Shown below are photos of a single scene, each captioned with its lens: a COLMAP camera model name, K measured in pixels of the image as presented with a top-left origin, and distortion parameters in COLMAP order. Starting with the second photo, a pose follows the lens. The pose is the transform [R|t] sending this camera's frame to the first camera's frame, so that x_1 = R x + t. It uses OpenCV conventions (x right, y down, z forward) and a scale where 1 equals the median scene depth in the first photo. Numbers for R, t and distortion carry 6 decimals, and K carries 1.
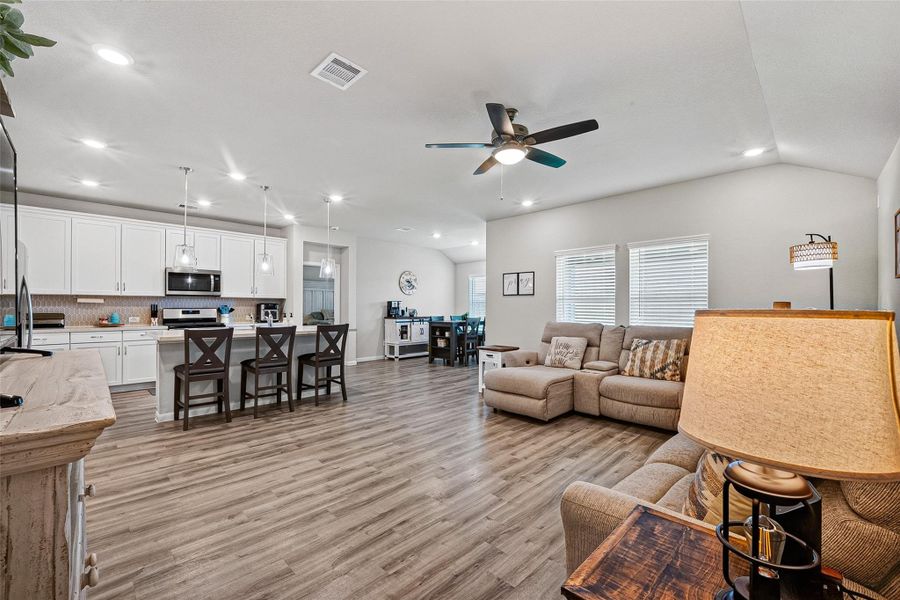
lens RADIAL K [[376.3, 0, 459.5], [0, 376.3, 307.3], [0, 0, 1]] dist [-0.011308, -0.001482]
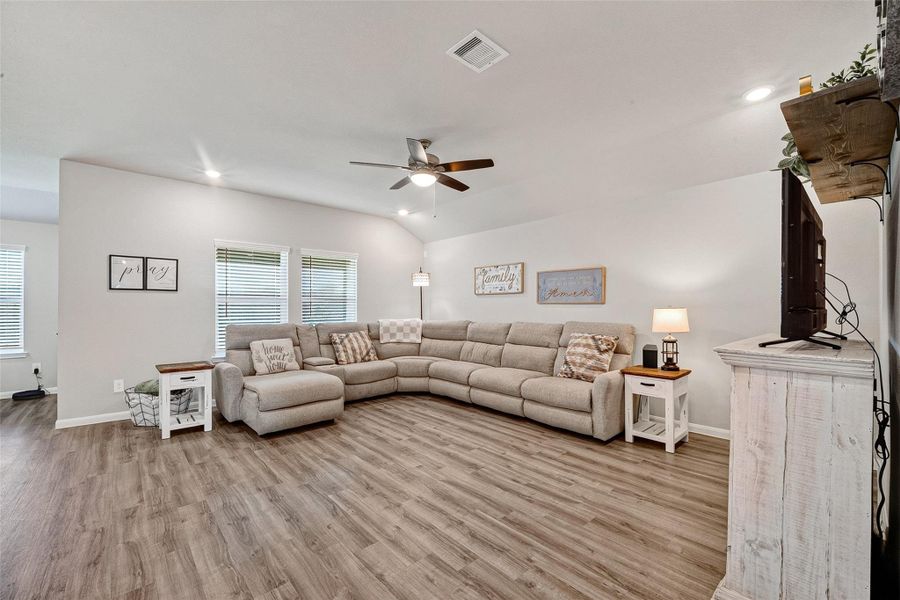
lens RADIAL K [[376.3, 0, 452.5], [0, 376.3, 311.8], [0, 0, 1]] dist [-0.011308, -0.001482]
pose [[0.063772, -0.016698, 0.997825, -0.521862], [0.006063, 0.999848, 0.016344, -0.001794], [-0.997946, 0.005008, 0.063864, 0.422603]]
